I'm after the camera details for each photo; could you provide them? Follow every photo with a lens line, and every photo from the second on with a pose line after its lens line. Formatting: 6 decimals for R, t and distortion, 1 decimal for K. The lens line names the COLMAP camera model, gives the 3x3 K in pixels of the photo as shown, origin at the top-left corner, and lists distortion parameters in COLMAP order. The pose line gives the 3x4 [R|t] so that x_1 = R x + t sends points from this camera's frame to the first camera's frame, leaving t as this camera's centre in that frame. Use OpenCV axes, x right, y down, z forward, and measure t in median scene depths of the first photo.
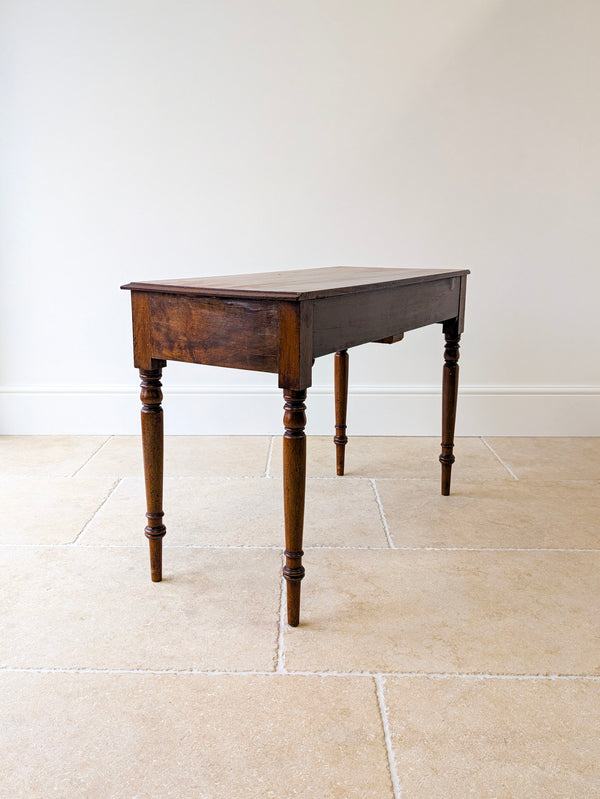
lens RADIAL K [[756.8, 0, 288.4], [0, 756.8, 400.2], [0, 0, 1]] dist [0.006621, 0.004830]
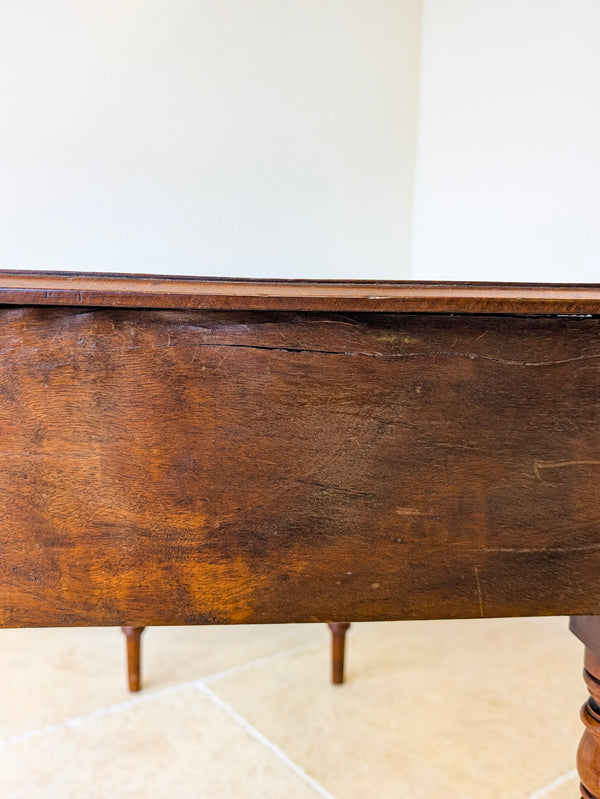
lens RADIAL K [[755.4, 0, 317.7], [0, 755.4, 396.2], [0, 0, 1]] dist [0.012091, -0.007476]
pose [[0.792764, -0.060558, 0.606513, -0.224190], [0.117005, 0.991666, -0.053922, -0.098462], [-0.598193, 0.113712, 0.793243, 0.798368]]
